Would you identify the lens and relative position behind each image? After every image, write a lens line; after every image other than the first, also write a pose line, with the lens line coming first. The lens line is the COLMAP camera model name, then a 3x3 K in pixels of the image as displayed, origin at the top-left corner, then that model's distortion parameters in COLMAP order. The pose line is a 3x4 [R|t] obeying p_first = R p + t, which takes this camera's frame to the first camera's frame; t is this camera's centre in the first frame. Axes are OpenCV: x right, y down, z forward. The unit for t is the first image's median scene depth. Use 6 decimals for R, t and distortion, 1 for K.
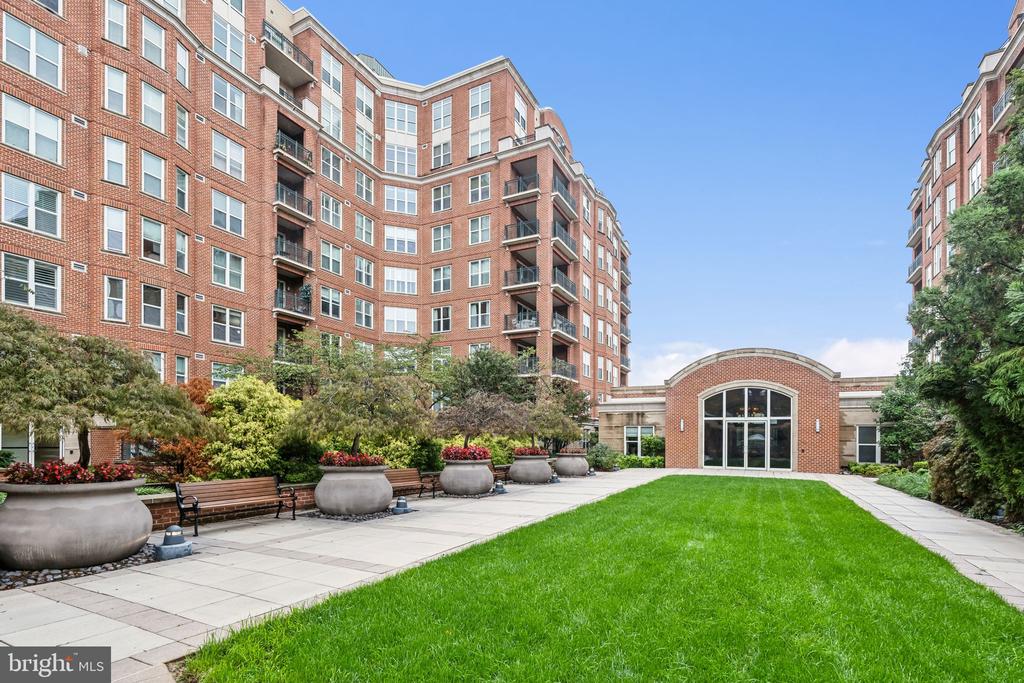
lens RADIAL K [[478.8, 0, 525.5], [0, 478.8, 442.1], [0, 0, 1]] dist [0.003520, 0.000109]
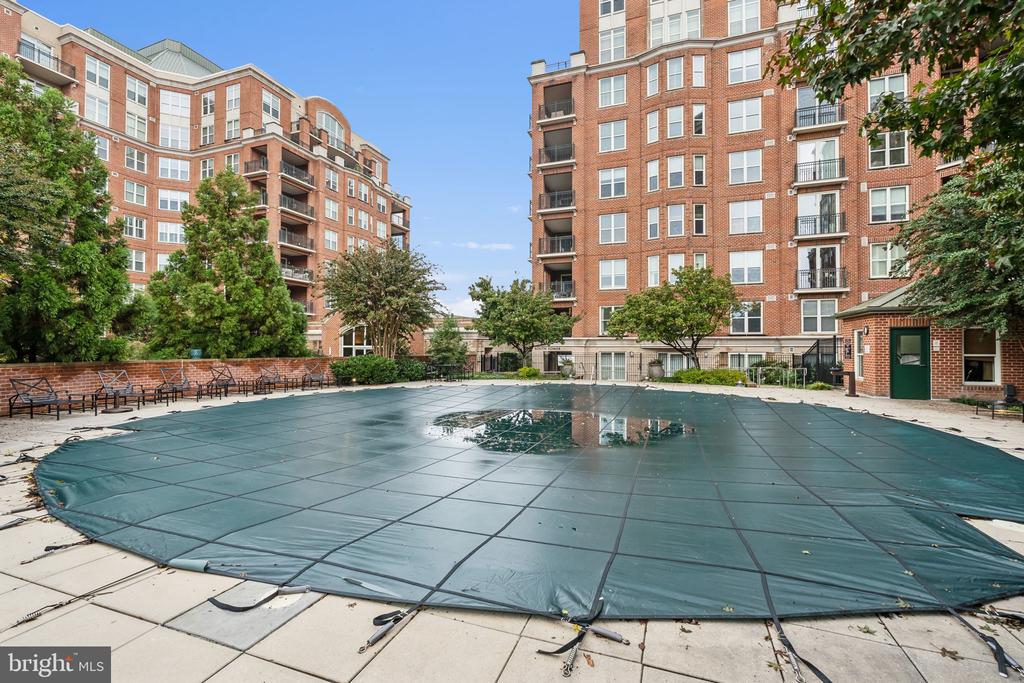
lens RADIAL K [[458.4, 0, 515.5], [0, 458.4, 349.0], [0, 0, 1]] dist [0.000985, 0.000210]
pose [[0.994520, -0.005405, 0.104409, 0.547719], [0.007204, 0.999832, -0.016859, -0.010844], [-0.104300, 0.017519, 0.994392, -0.300826]]
